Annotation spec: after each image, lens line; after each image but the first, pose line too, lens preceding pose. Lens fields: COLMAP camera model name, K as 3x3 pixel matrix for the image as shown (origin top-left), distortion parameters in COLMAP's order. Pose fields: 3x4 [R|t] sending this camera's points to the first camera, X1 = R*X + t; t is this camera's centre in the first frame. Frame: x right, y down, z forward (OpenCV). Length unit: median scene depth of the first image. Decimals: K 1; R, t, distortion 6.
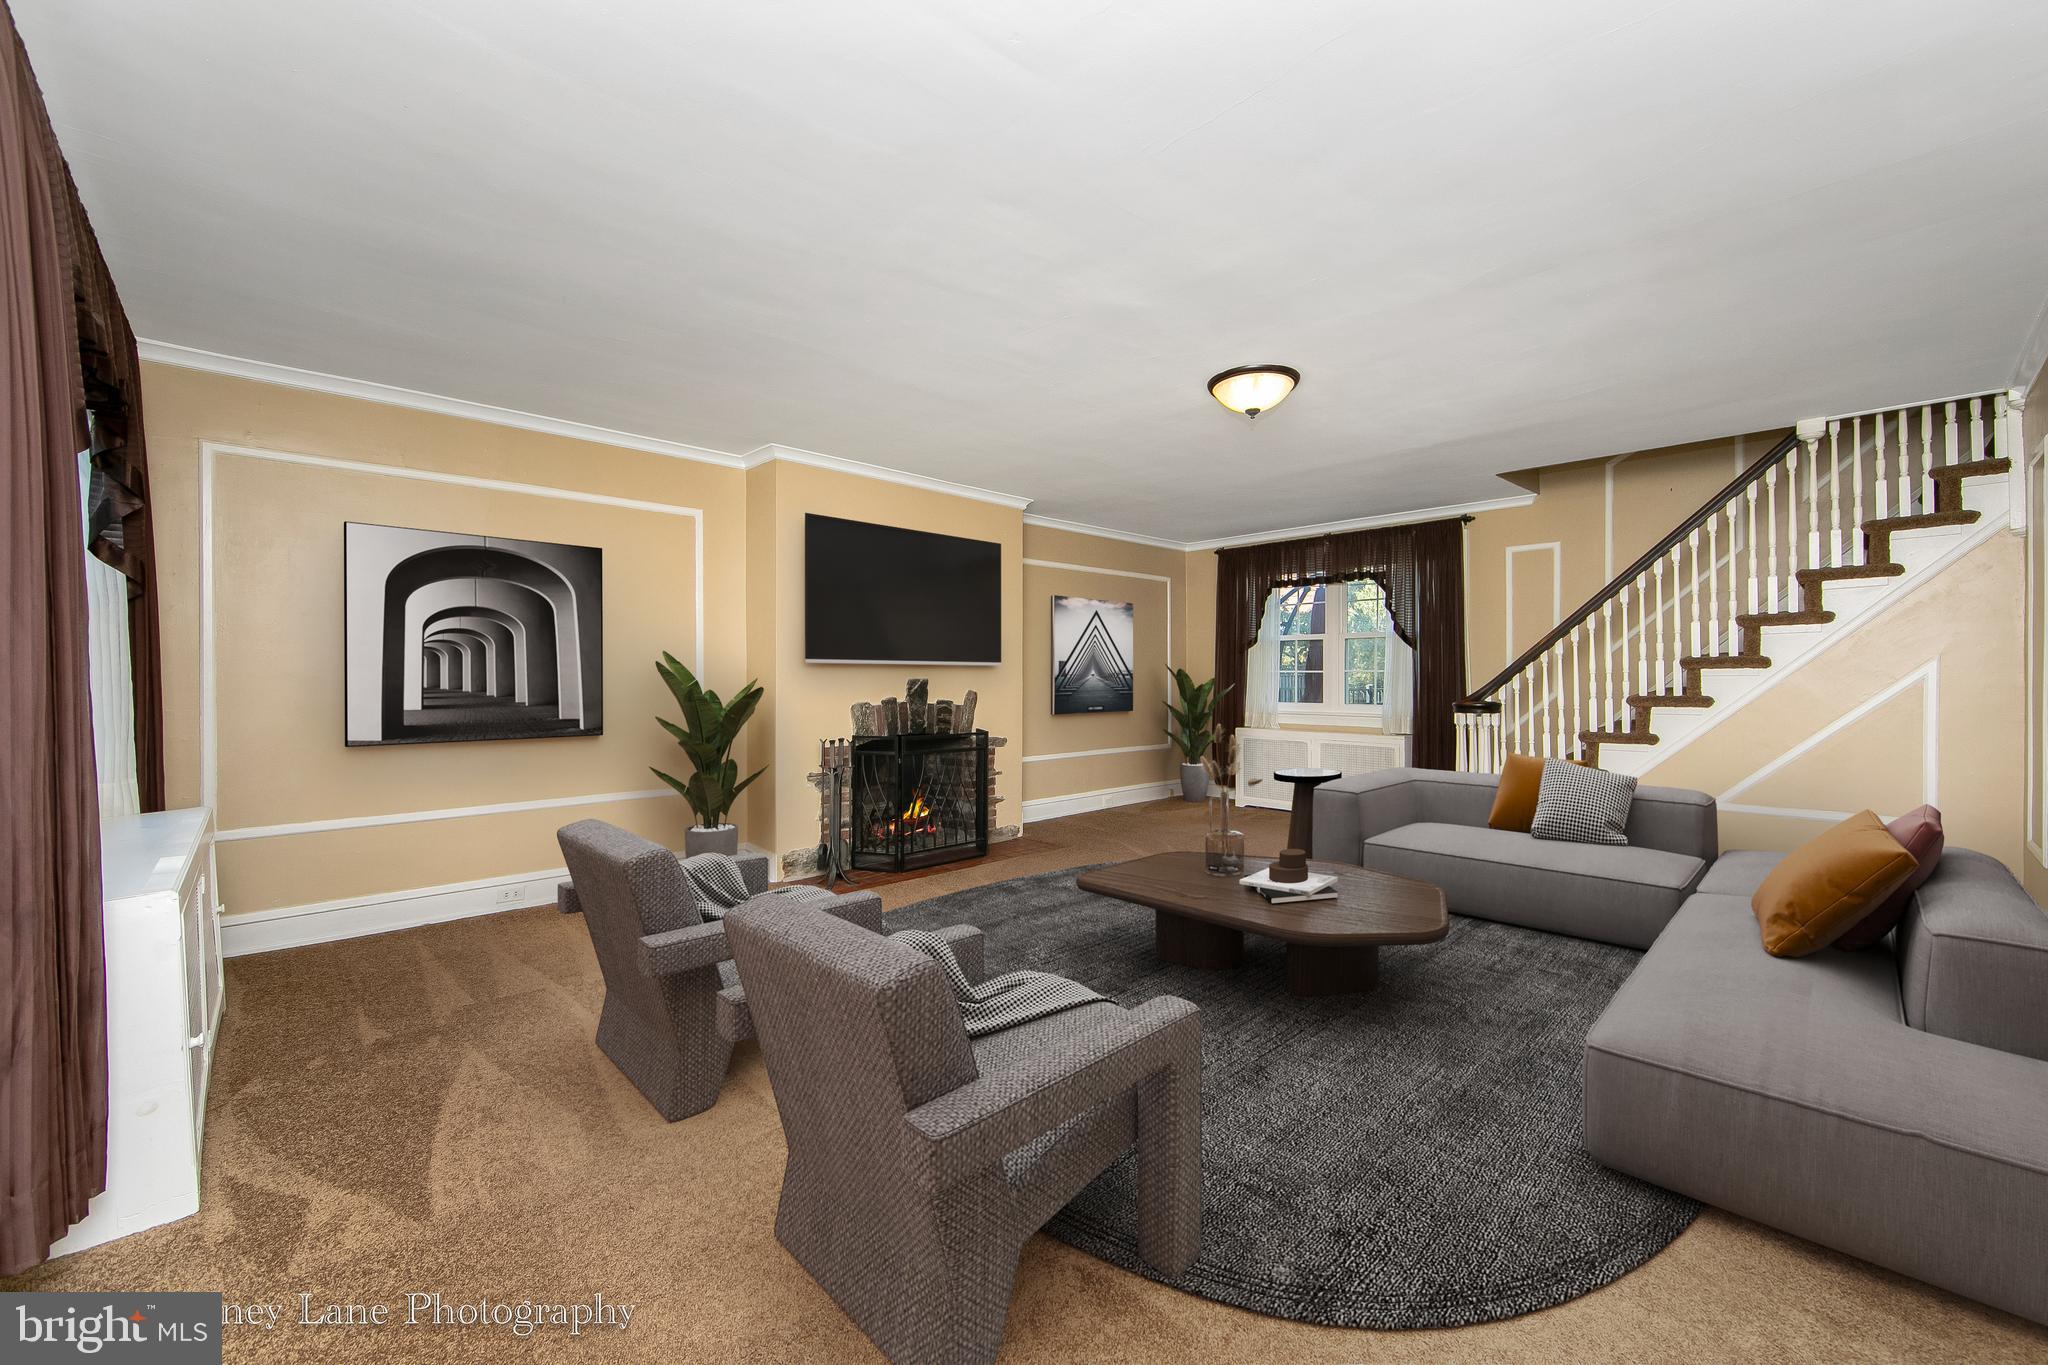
lens RADIAL K [[820.8, 0, 1026.1], [0, 820.8, 675.5], [0, 0, 1]] dist [-0.001904, -0.000378]
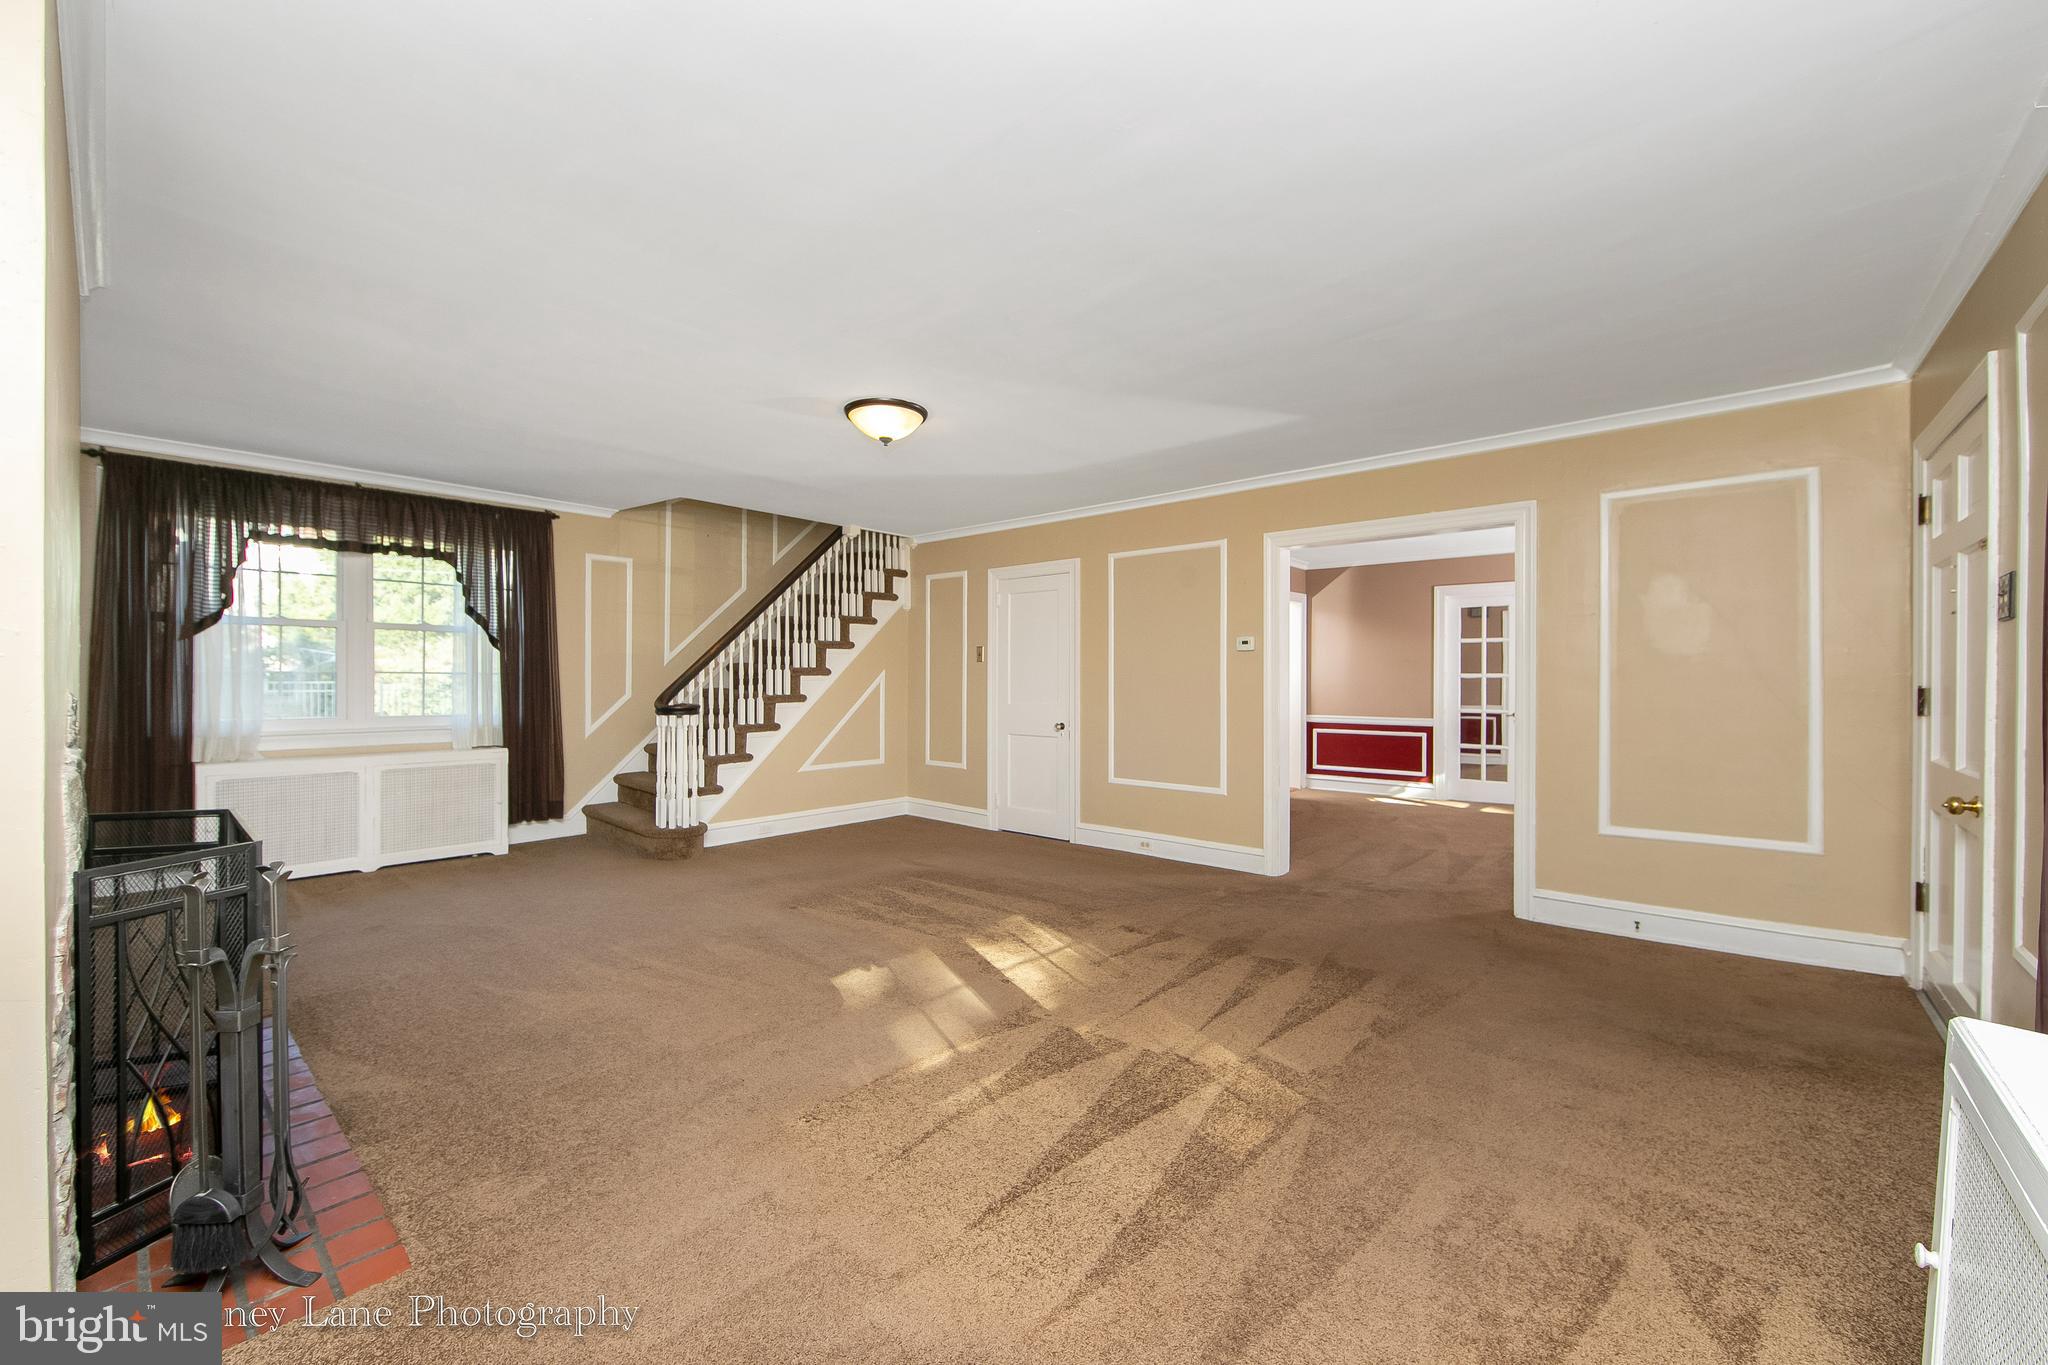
lens RADIAL K [[820.8, 0, 1026.1], [0, 820.8, 675.5], [0, 0, 1]] dist [-0.001904, -0.000378]
pose [[-0.119185, 0.000595, 0.992872, -0.592579], [-0.008020, 0.999967, -0.001562, -0.008249], [-0.992840, -0.008149, -0.119176, 0.683794]]
